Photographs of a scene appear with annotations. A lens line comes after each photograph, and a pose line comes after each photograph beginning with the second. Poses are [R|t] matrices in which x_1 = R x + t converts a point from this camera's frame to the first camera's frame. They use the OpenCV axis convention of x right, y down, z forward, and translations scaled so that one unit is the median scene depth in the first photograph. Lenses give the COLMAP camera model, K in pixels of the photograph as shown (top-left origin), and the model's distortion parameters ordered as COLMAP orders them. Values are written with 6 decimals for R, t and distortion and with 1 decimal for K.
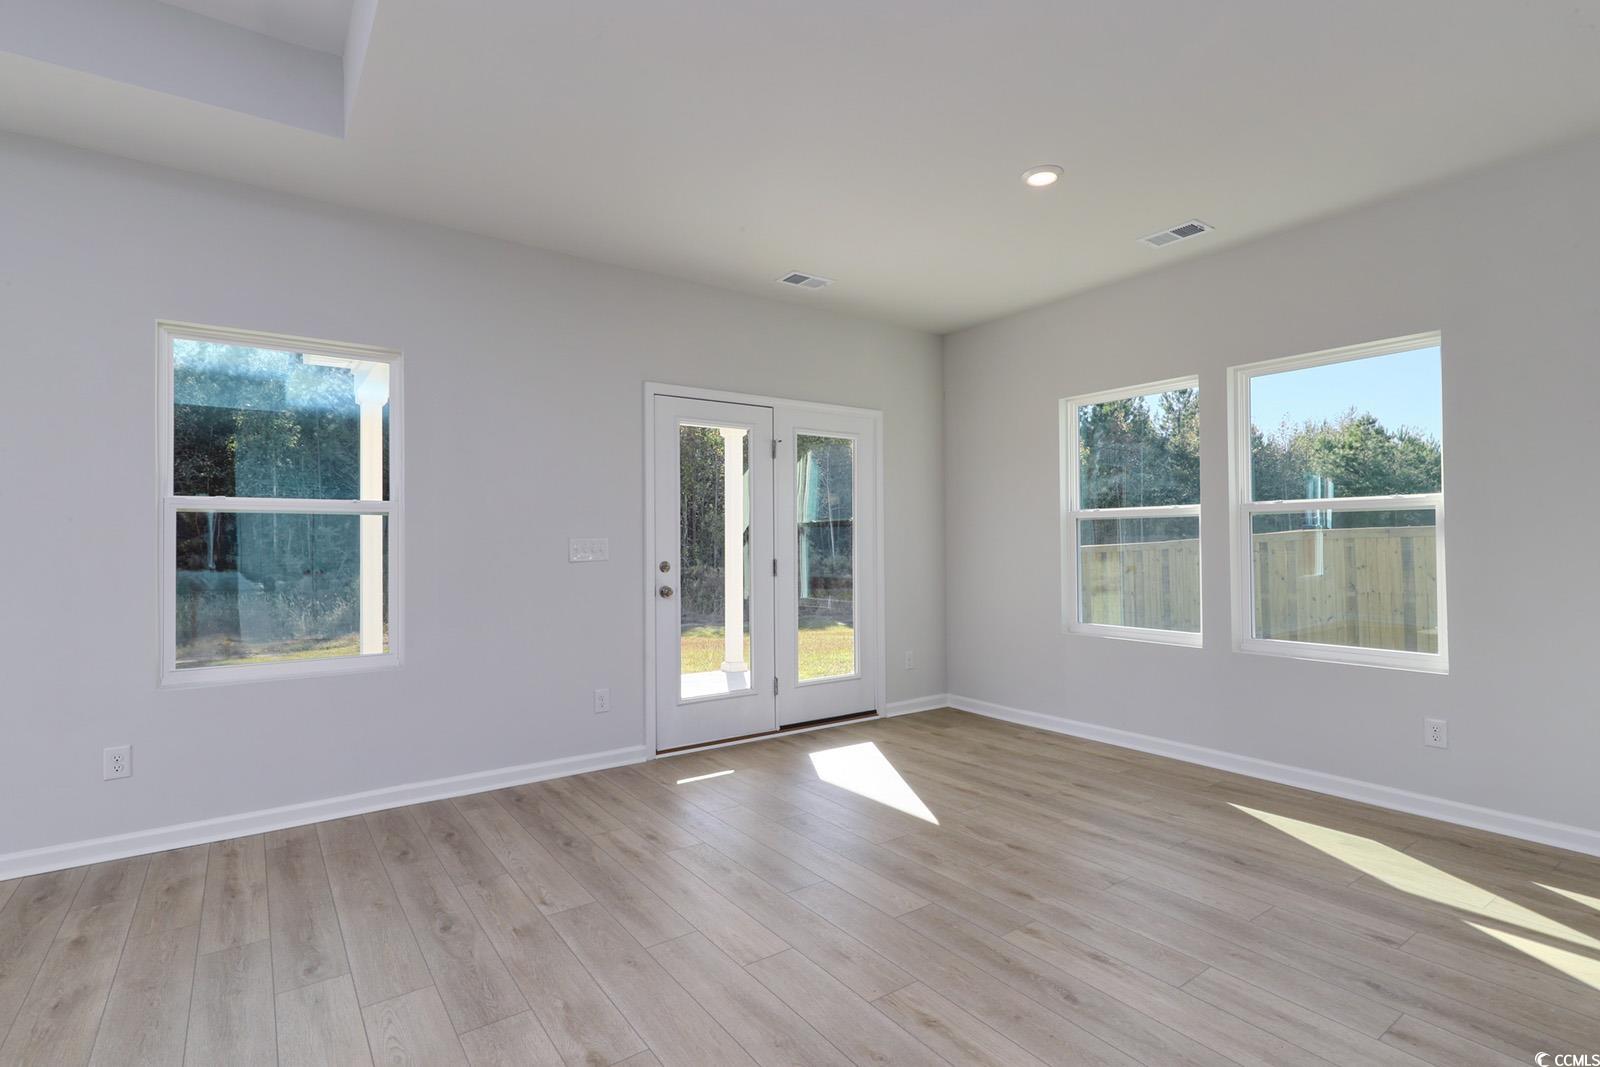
lens RADIAL K [[762.1, 0, 803.6], [0, 762.1, 544.6], [0, 0, 1]] dist [0.002732, 0.000398]
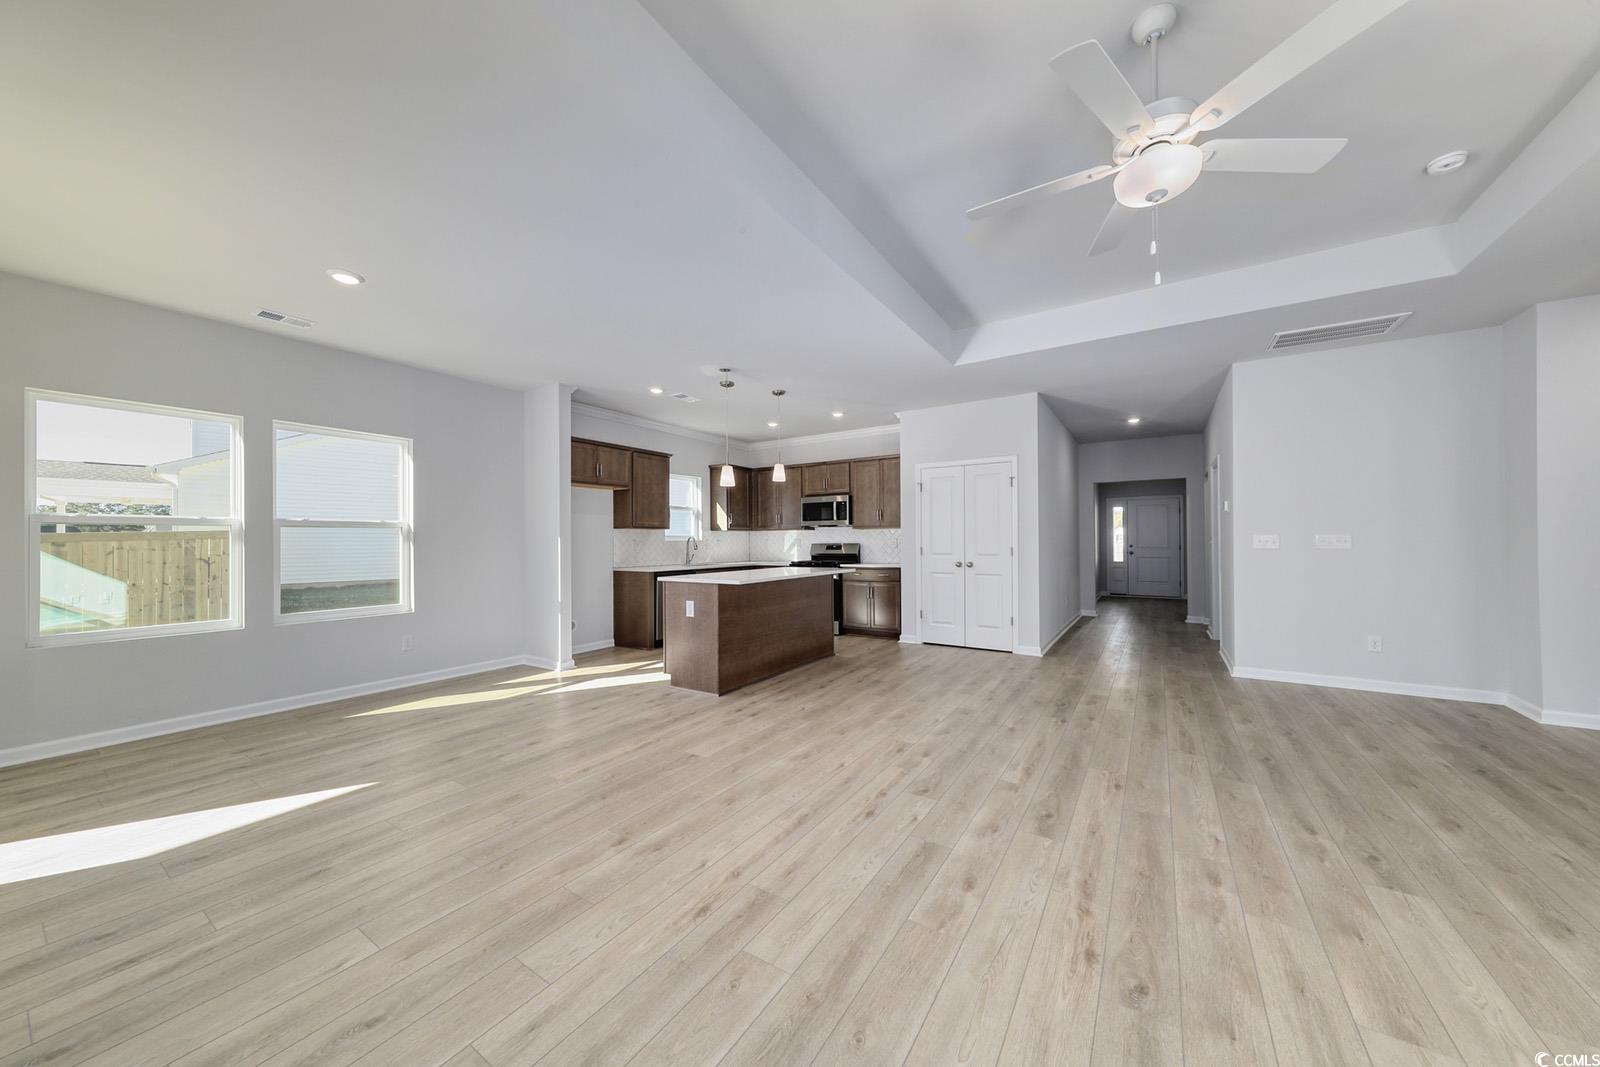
lens RADIAL K [[540.8, 0, 800.0], [0, 540.8, 533.5], [0, 0, 1]] dist [0.000706, 0.000032]
pose [[-0.356898, 0.020684, 0.933914, -0.701456], [0.011768, 0.999775, -0.017646, 0.002845], [-0.934069, 0.004692, -0.357061, 0.466762]]
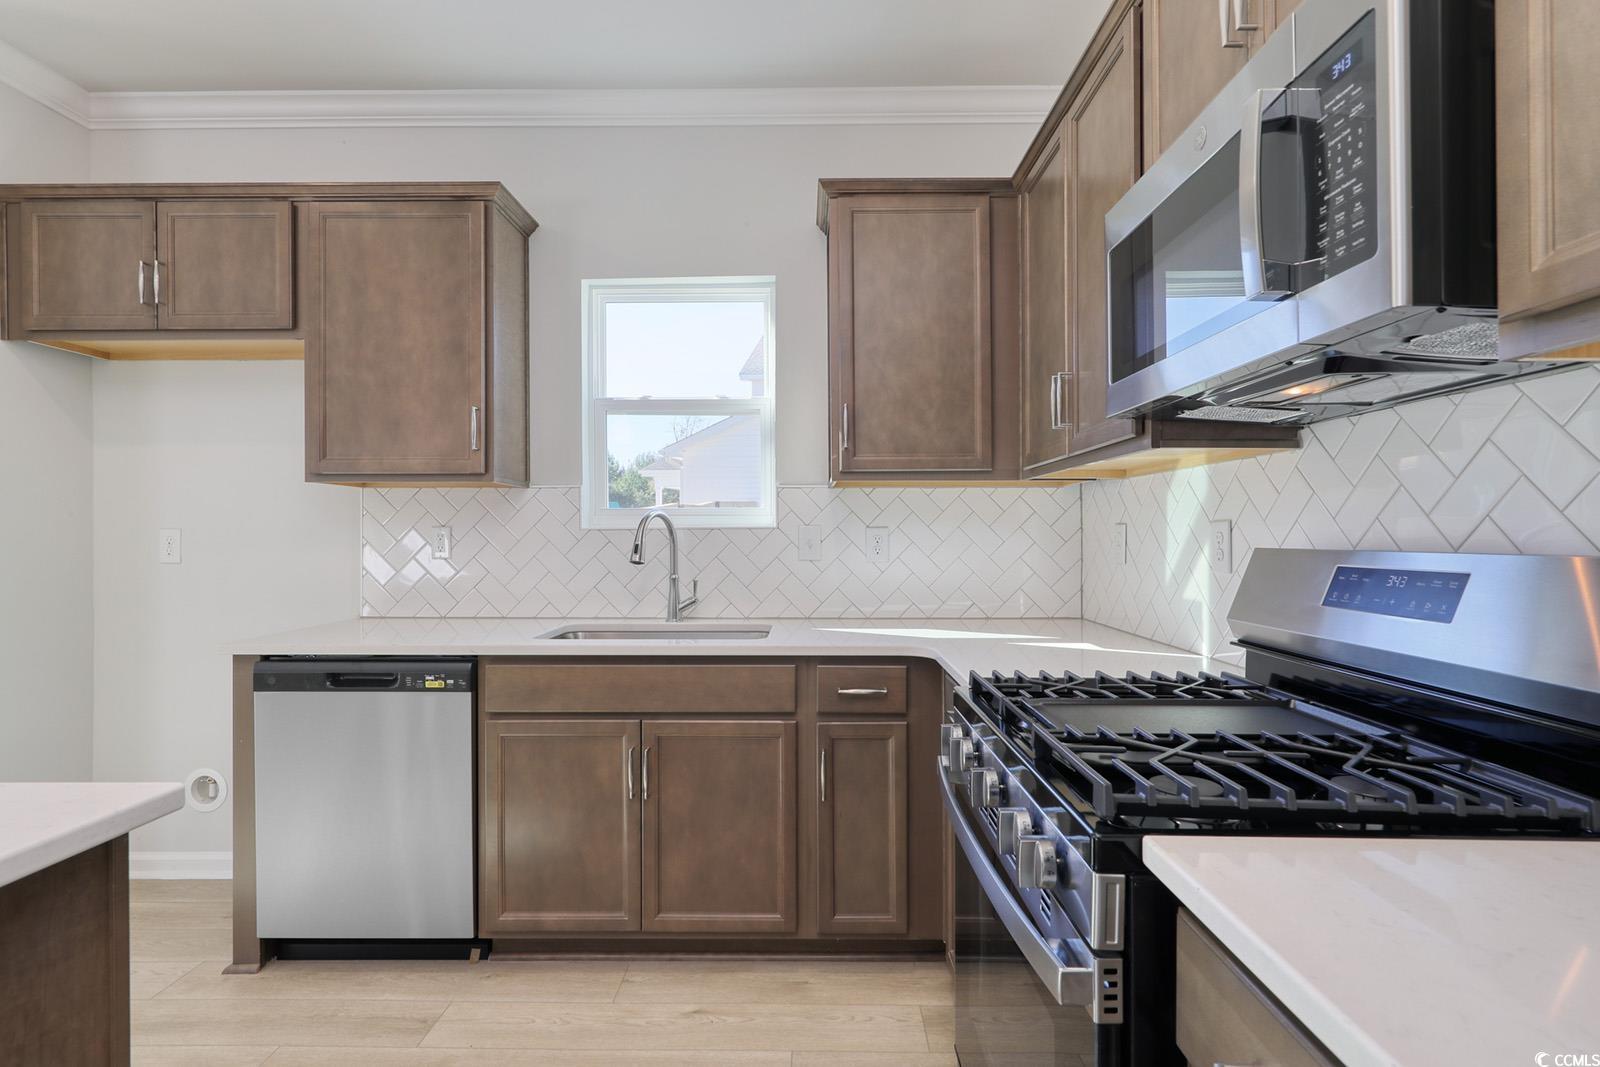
lens RADIAL K [[772.9, 0, 803.0], [0, 772.9, 531.5], [0, 0, 1]] dist [0.005973, -0.000106]
pose [[0.595800, 0.004744, 0.803119, 0.676105], [0.003272, 0.999960, -0.008334, -0.000166], [-0.803126, 0.007593, 0.595761, -0.319547]]
